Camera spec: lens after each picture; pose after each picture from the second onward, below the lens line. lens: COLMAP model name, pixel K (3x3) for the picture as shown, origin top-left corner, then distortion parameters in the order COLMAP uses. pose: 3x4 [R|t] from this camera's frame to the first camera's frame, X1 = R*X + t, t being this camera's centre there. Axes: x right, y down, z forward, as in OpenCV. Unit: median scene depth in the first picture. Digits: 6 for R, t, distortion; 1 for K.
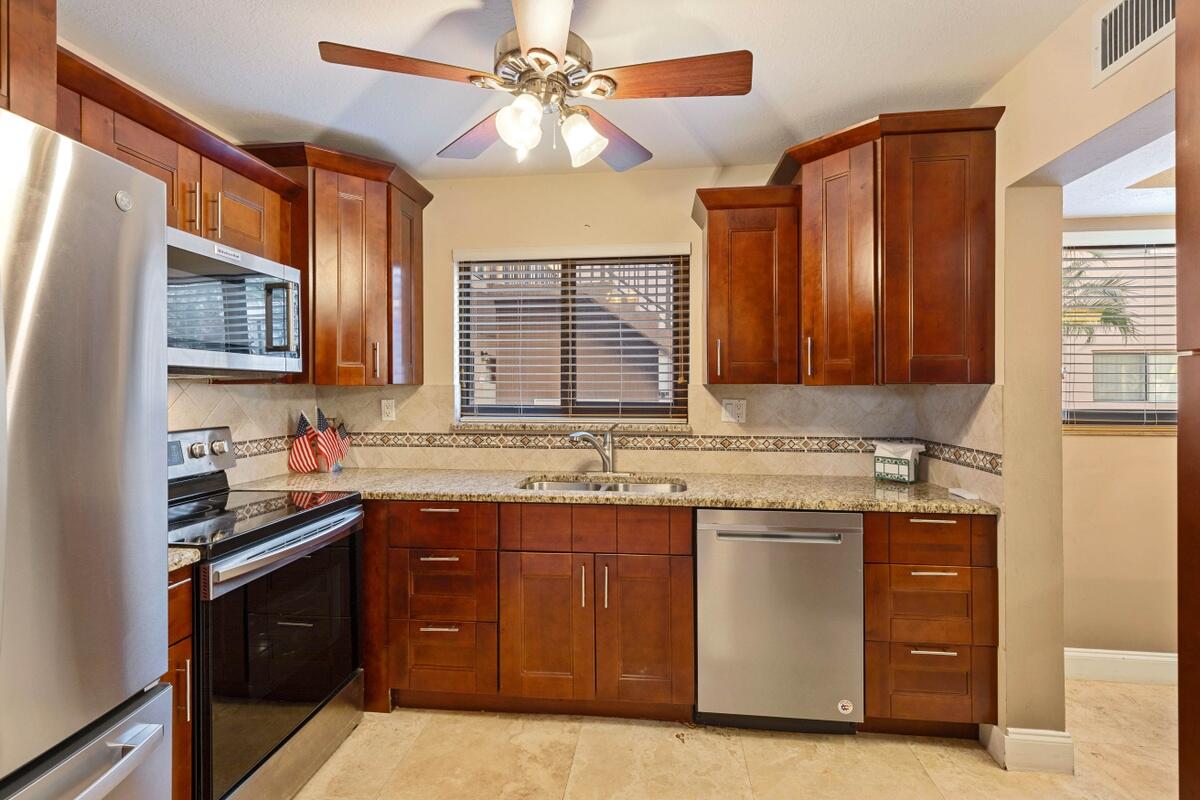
lens RADIAL K [[544.0, 0, 610.4], [0, 544.0, 390.4], [0, 0, 1]] dist [0.000993, 0.000136]
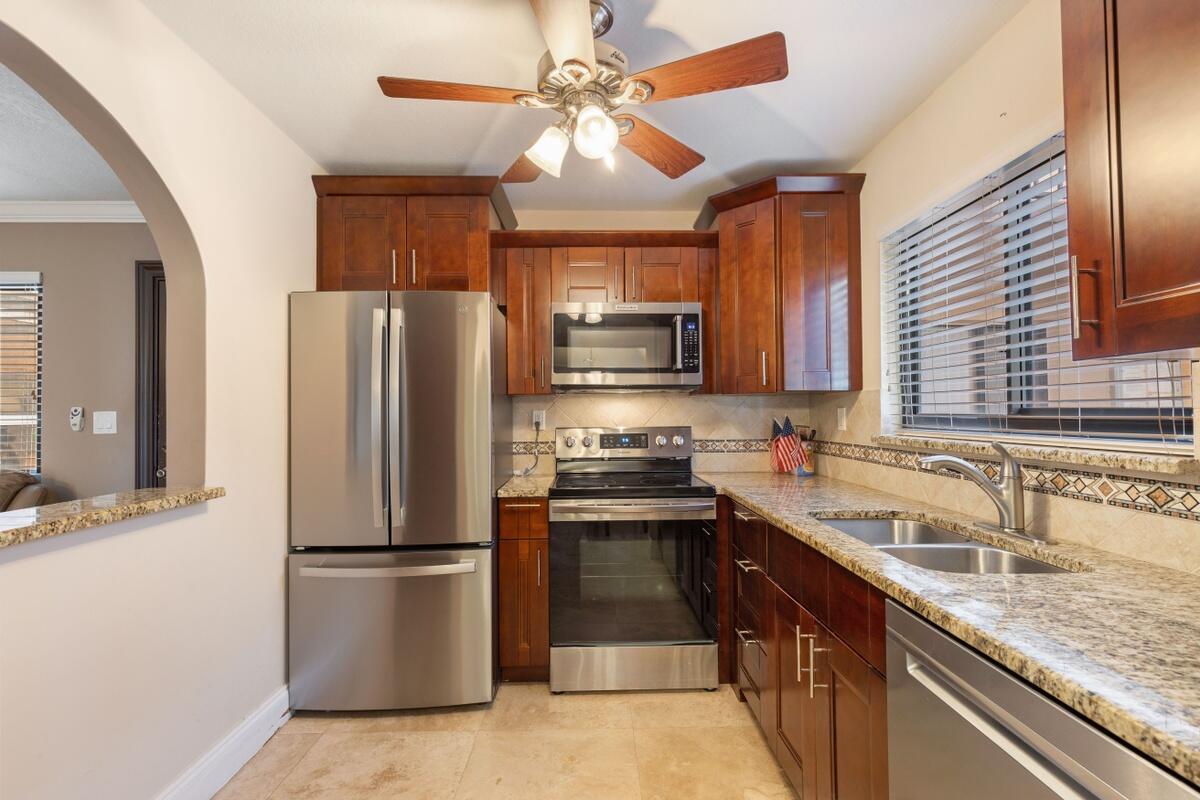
lens RADIAL K [[540.3, 0, 593.8], [0, 540.3, 401.4], [0, 0, 1]] dist [0.000735, -0.000069]
pose [[0.110877, -0.021455, -0.993602, 0.498925], [0.004879, 0.999767, -0.021044, 0.024510], [0.993822, -0.002515, 0.110956, 0.487271]]
